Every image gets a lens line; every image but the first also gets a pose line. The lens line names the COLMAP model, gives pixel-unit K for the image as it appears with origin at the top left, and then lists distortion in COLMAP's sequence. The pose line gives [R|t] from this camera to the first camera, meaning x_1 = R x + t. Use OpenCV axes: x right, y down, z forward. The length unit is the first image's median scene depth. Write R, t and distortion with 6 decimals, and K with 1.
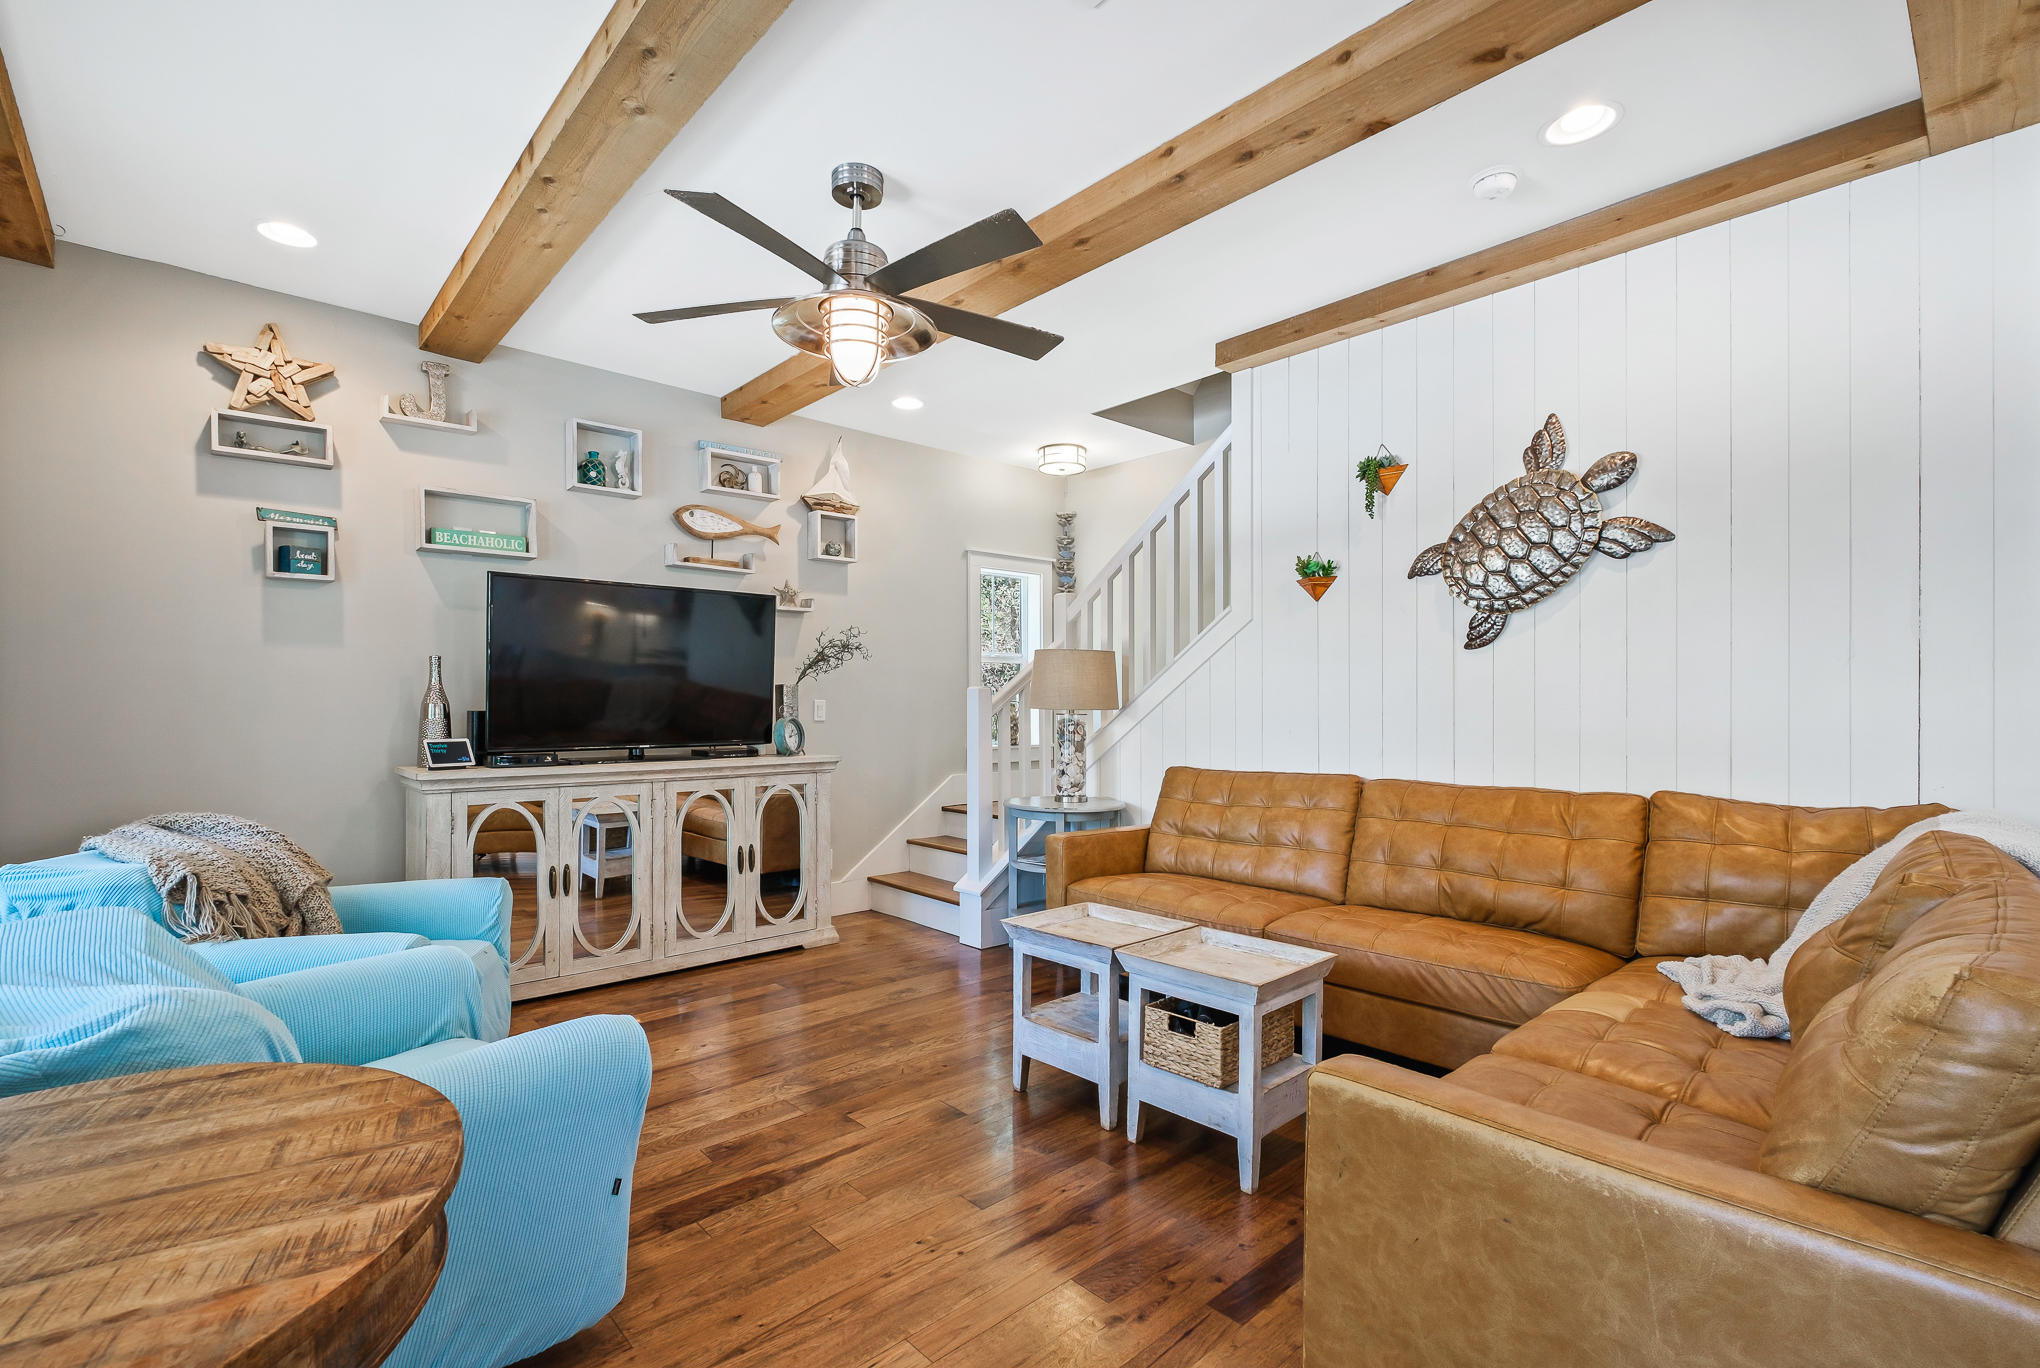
lens RADIAL K [[923.4, 0, 1000.8], [0, 923.4, 703.7], [0, 0, 1]] dist [0.014499, 0.000068]
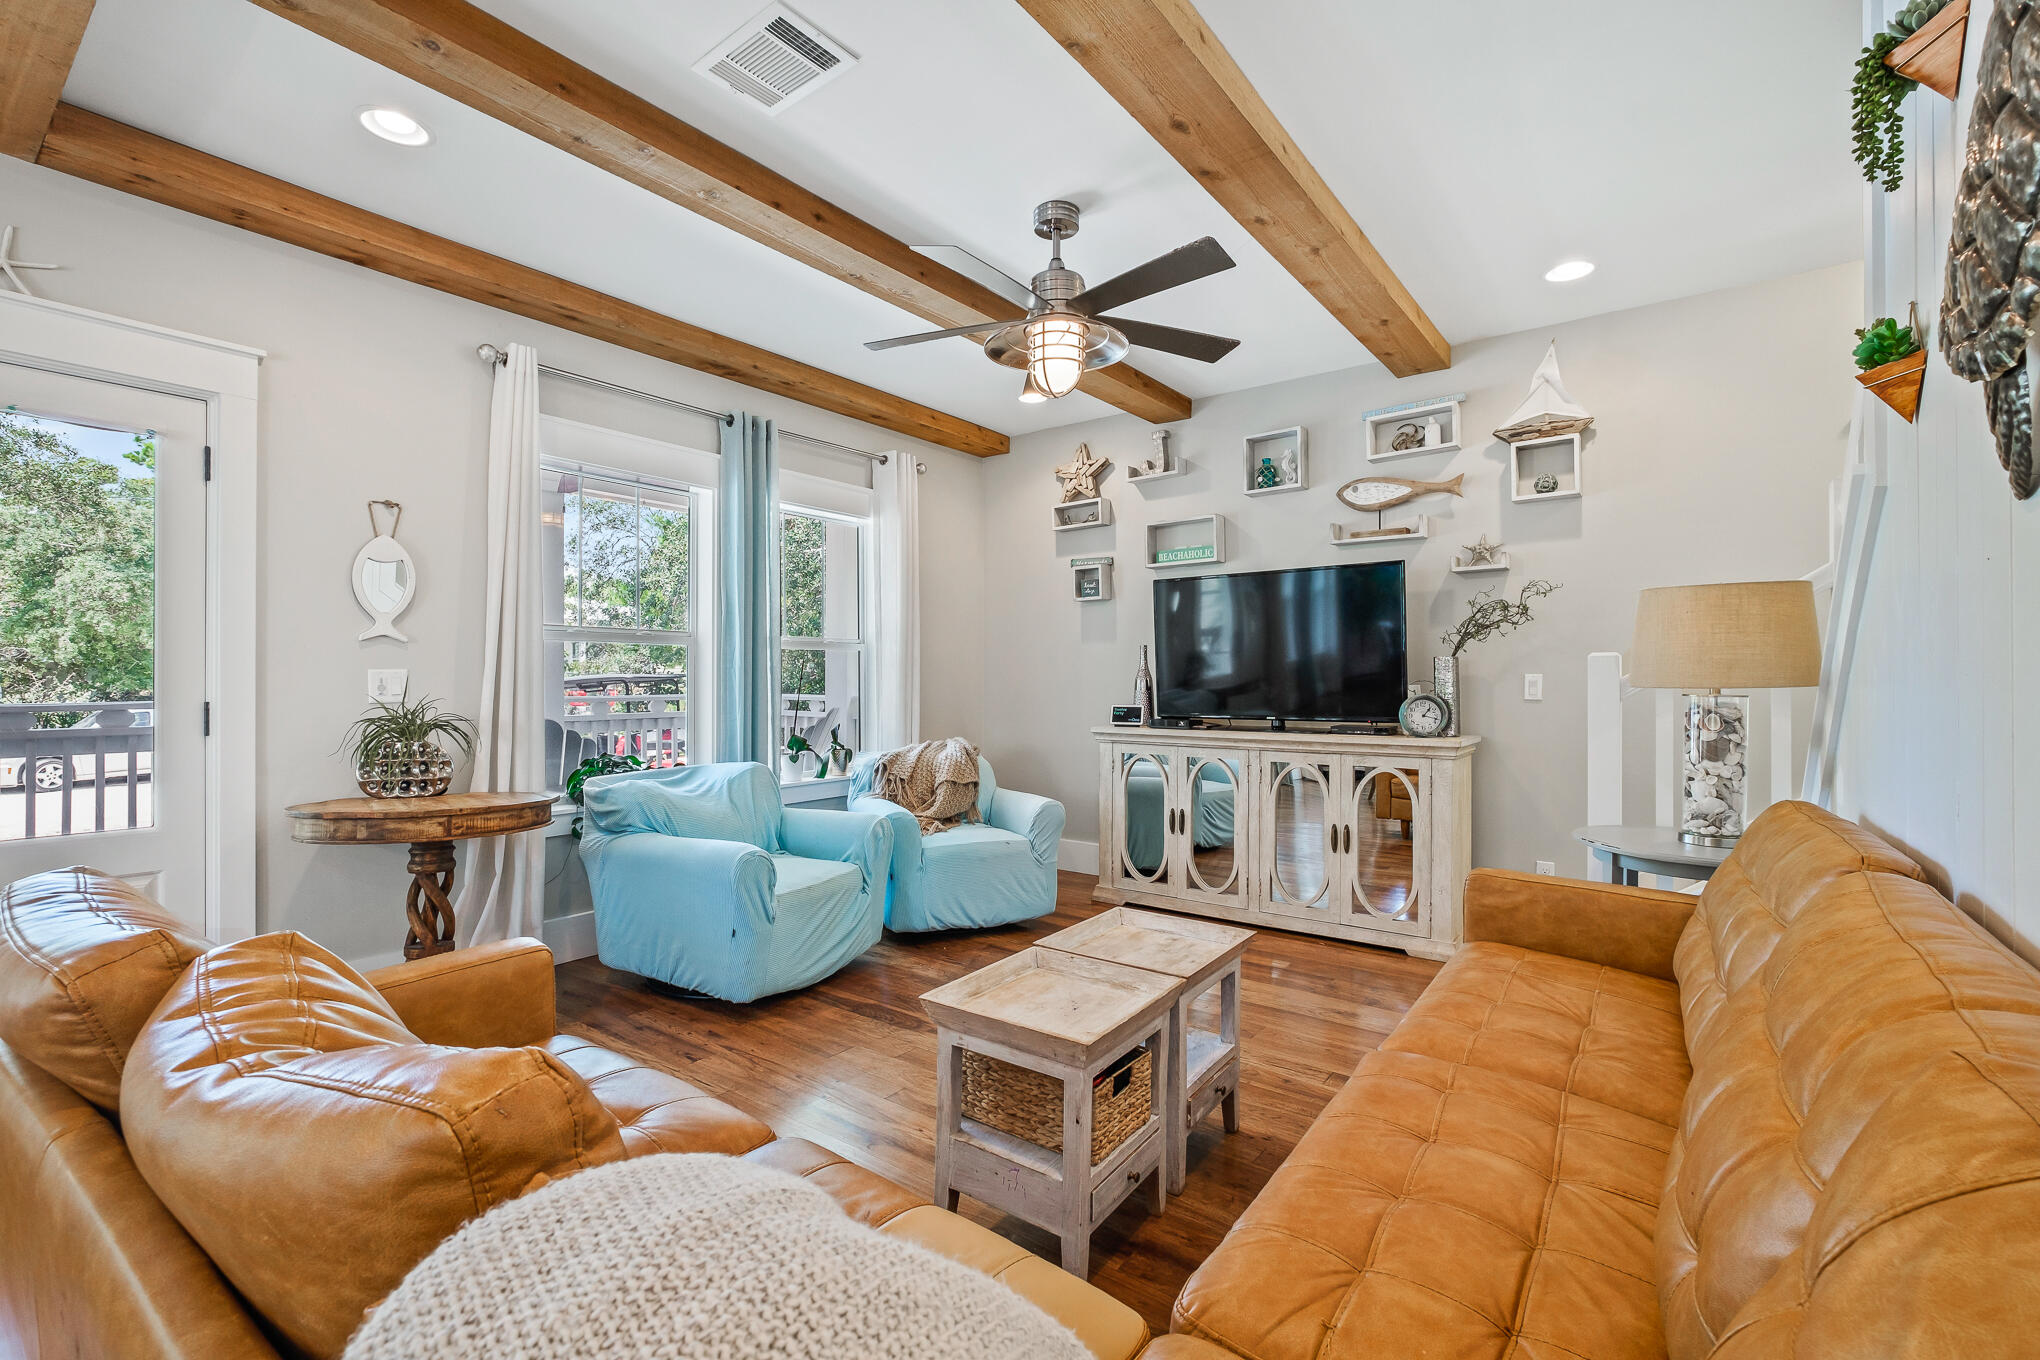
lens RADIAL K [[896.1, 0, 1021.7], [0, 896.1, 681.8], [0, 0, 1]] dist [-0.004307, 0.000630]
pose [[0.204542, -0.002456, -0.978855, 0.573812], [-0.002129, 0.999993, -0.002953, 0.006971], [0.978855, 0.002688, 0.204536, 0.479573]]
